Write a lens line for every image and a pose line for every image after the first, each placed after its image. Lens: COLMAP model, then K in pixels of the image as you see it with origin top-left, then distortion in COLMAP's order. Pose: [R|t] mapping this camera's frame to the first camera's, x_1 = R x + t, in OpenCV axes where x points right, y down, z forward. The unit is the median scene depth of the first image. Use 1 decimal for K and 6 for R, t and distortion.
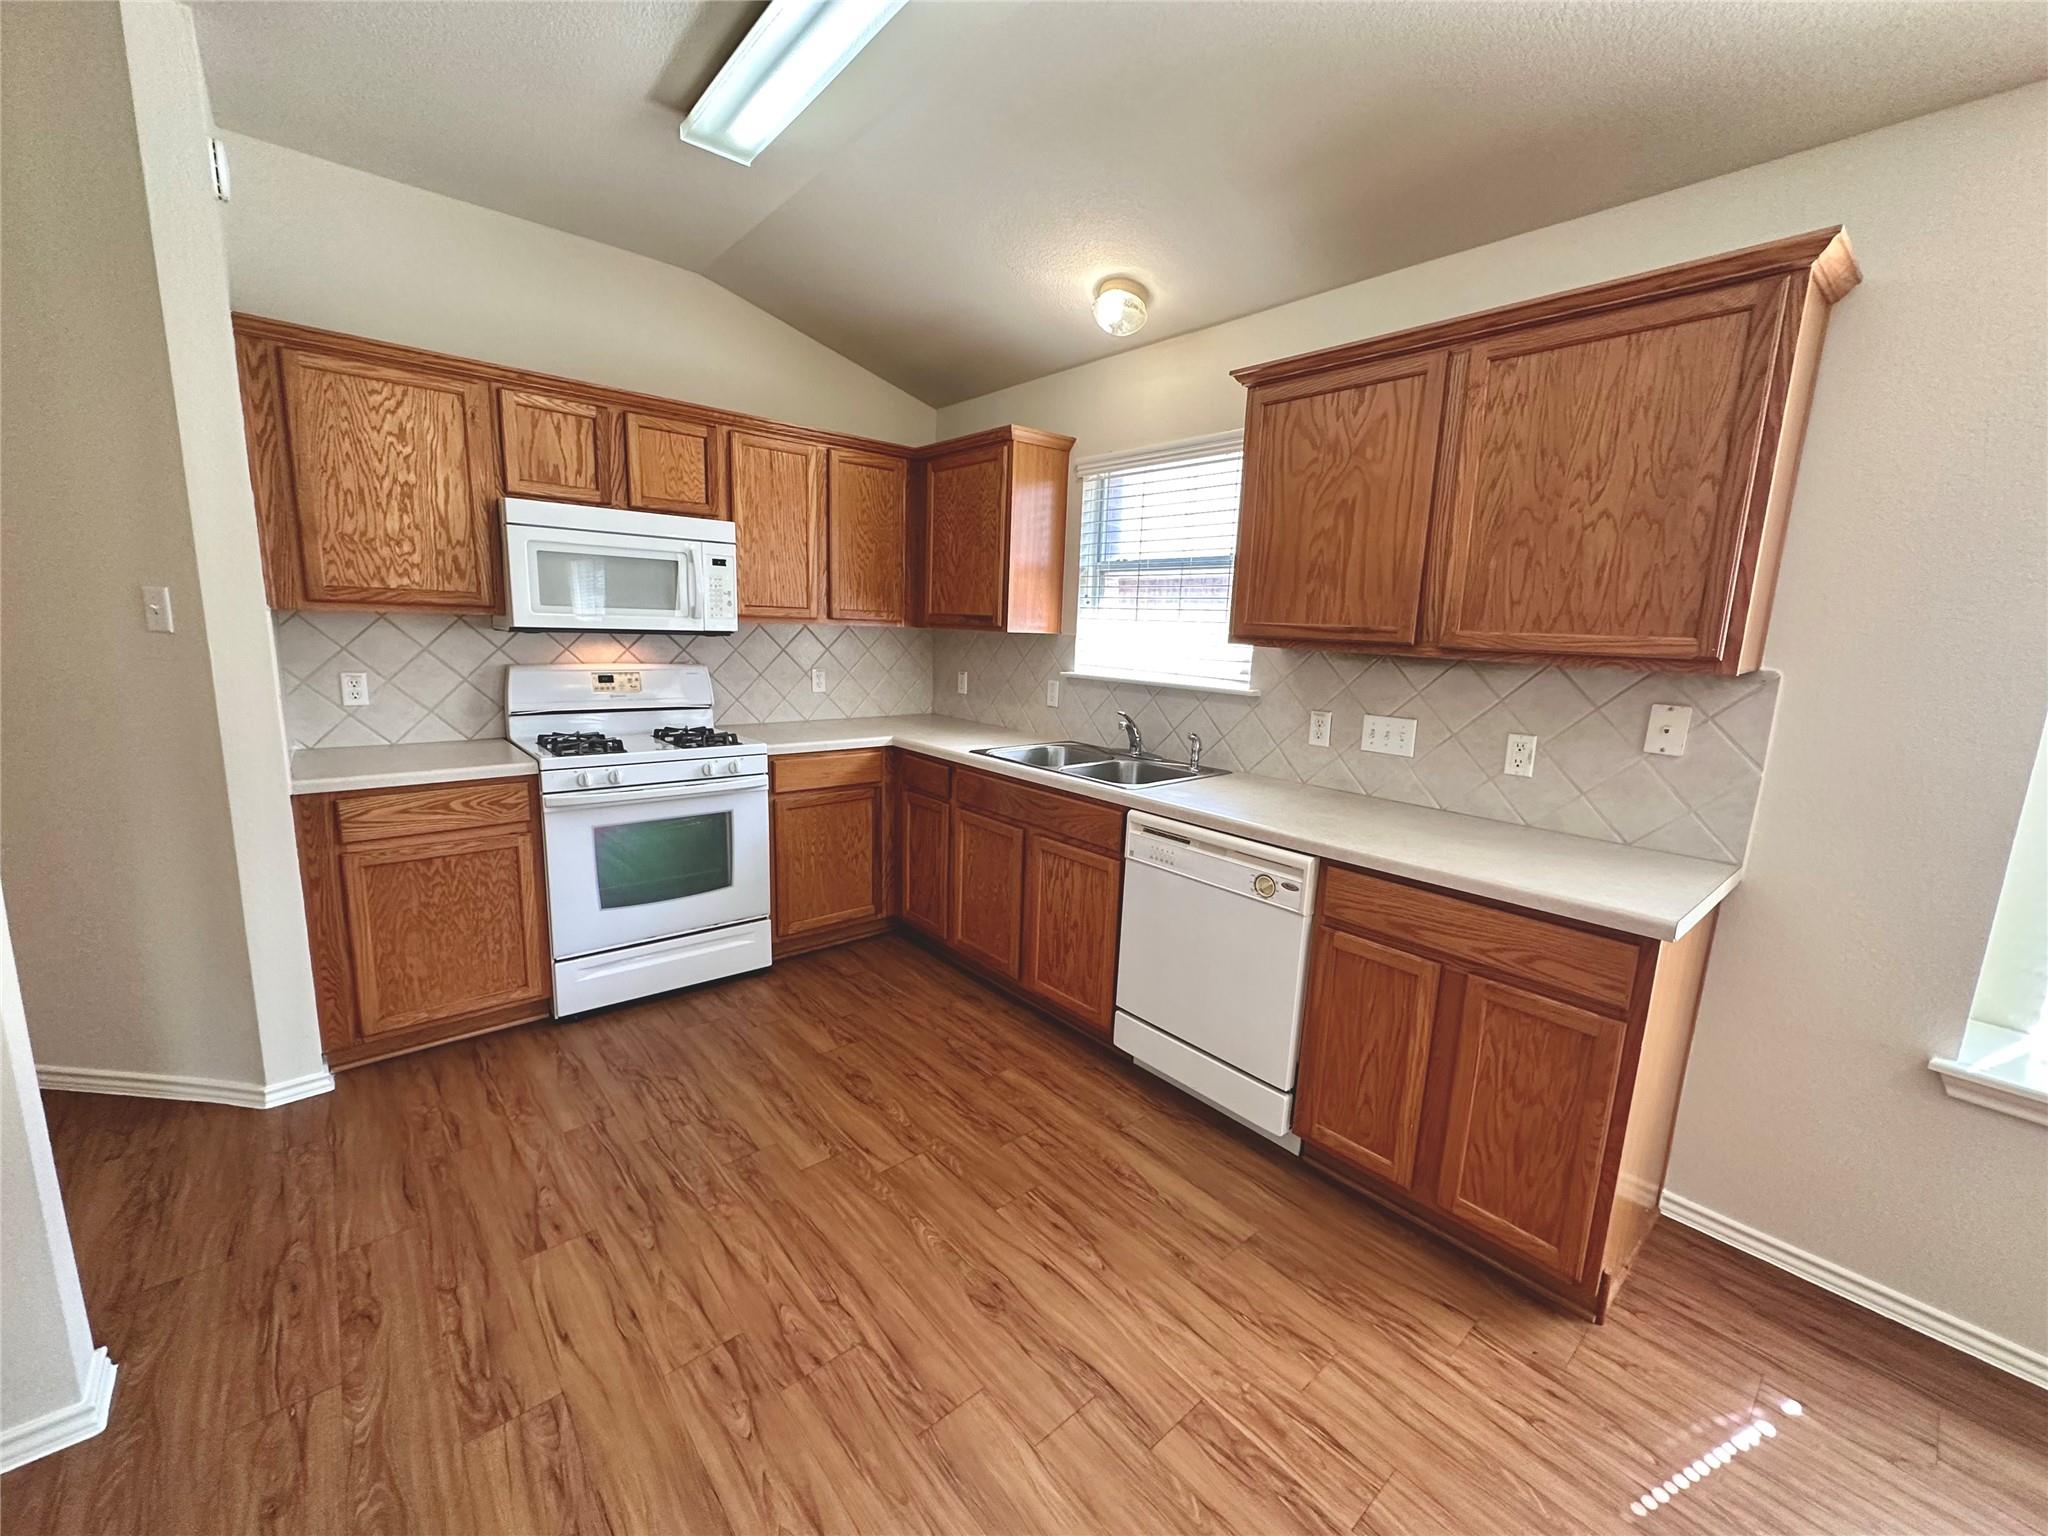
lens RADIAL K [[811.2, 0, 1022.3], [0, 811.2, 766.5], [0, 0, 1]] dist [-0.003737, 0.001025]
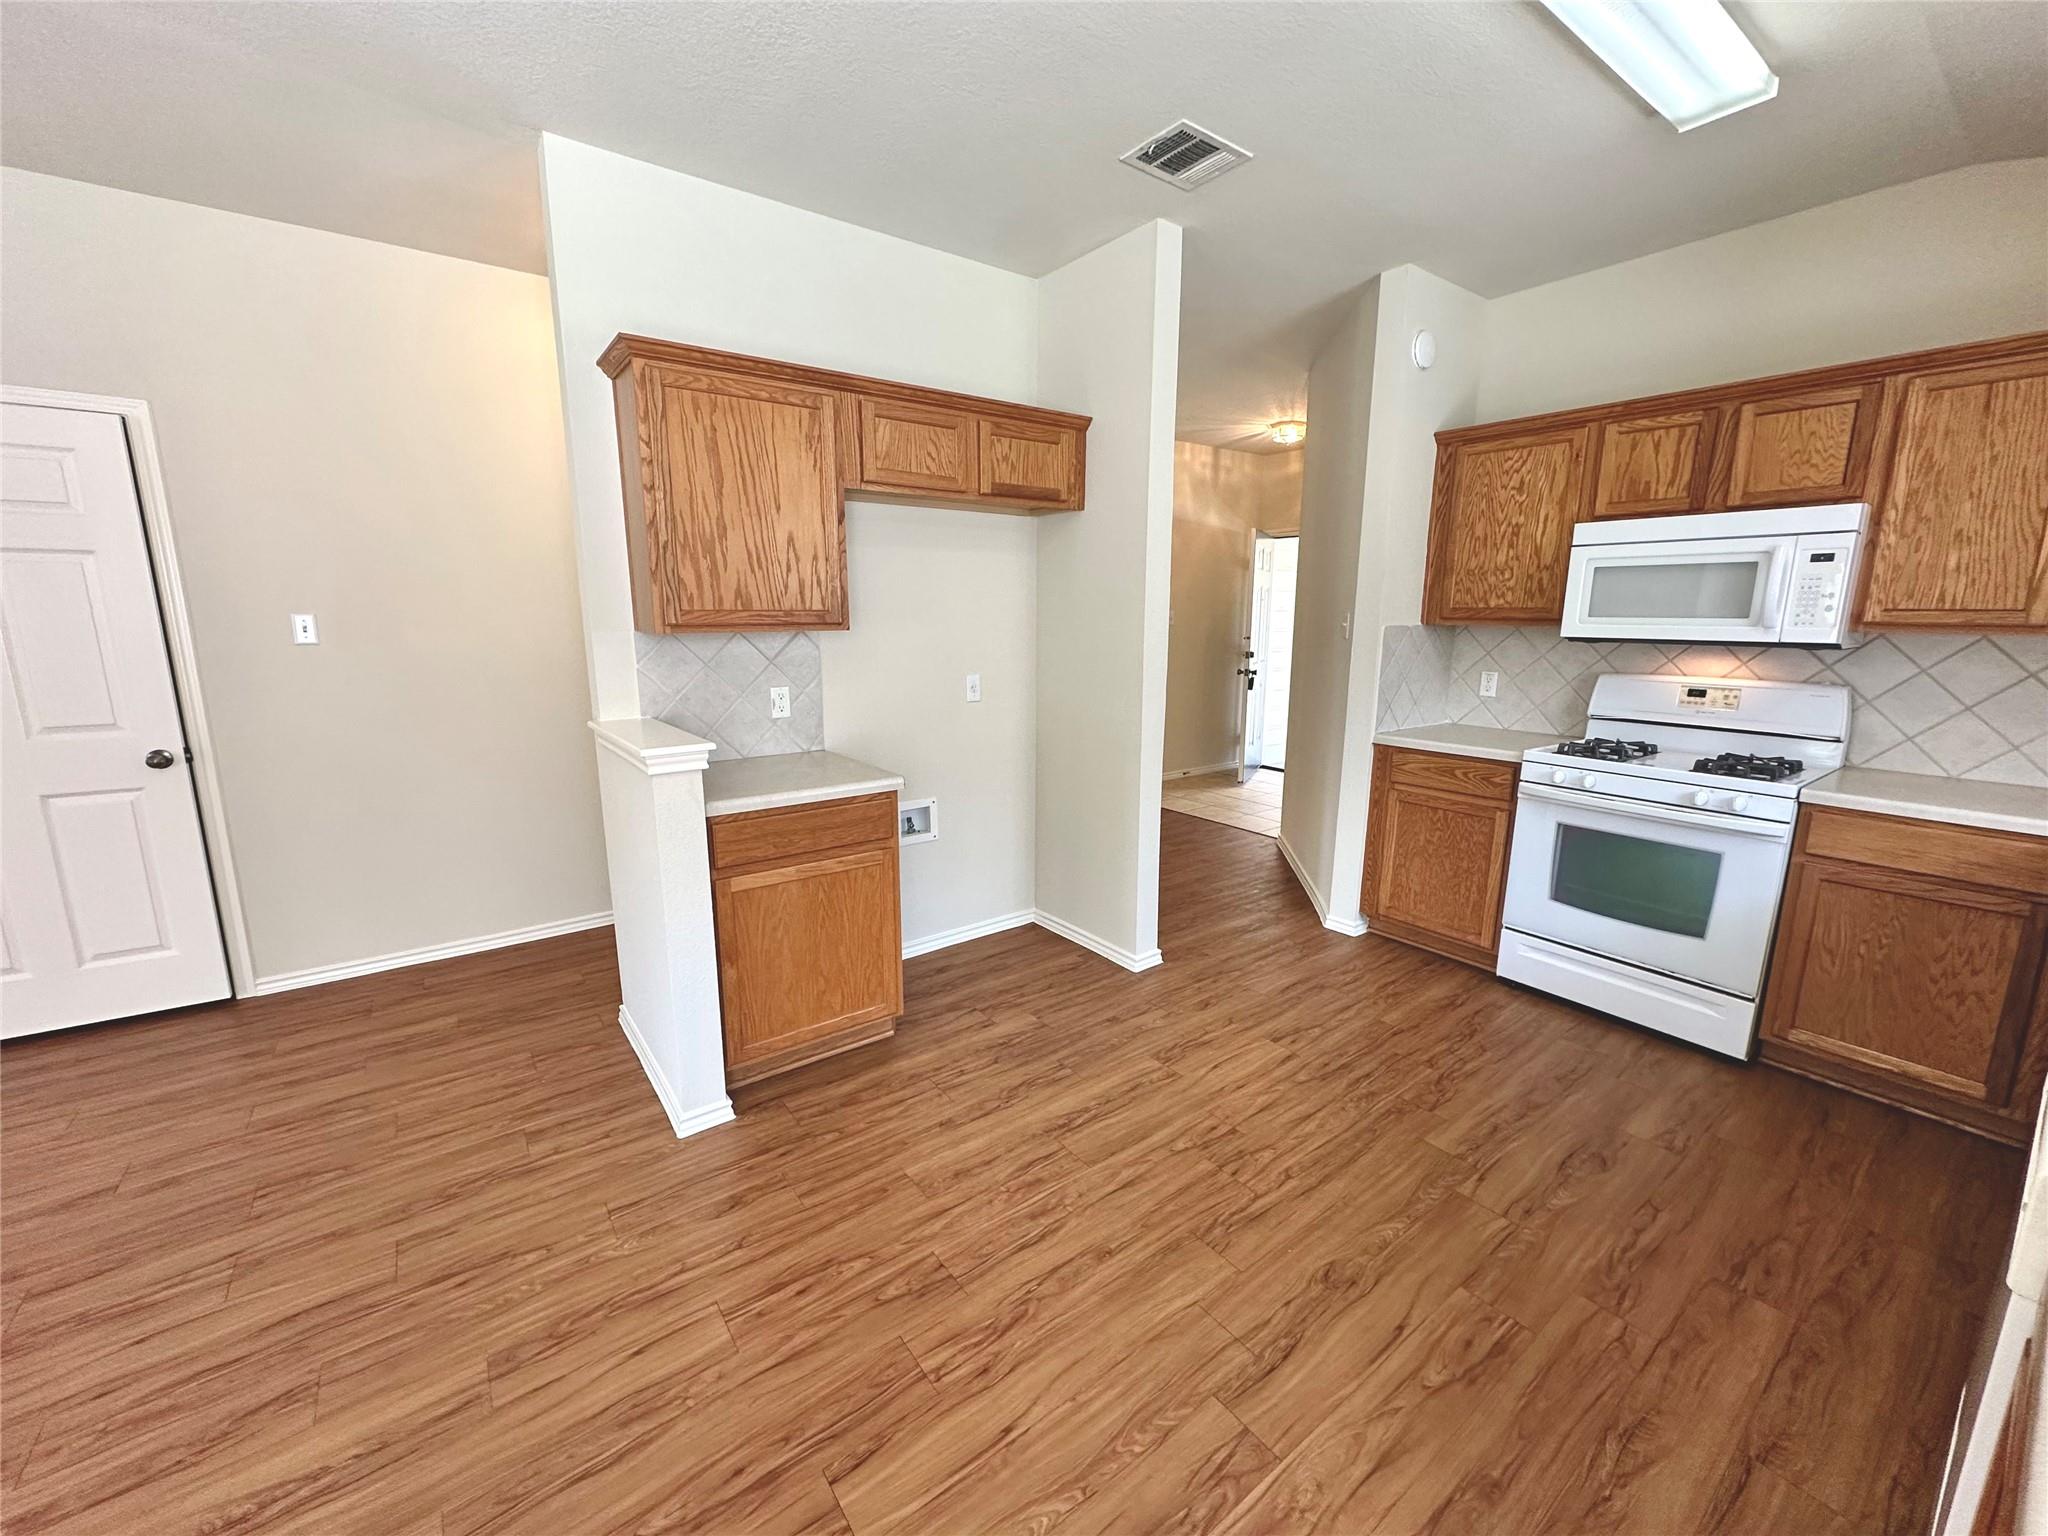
lens RADIAL K [[811.2, 0, 1023.0], [0, 811.2, 767.9], [0, 0, 1]] dist [-0.003737, 0.001025]
pose [[-0.069405, 0.155533, -0.985389, 0.684710], [-0.178984, 0.969802, 0.165680, -0.055777], [0.981401, 0.187868, -0.039471, 0.399374]]
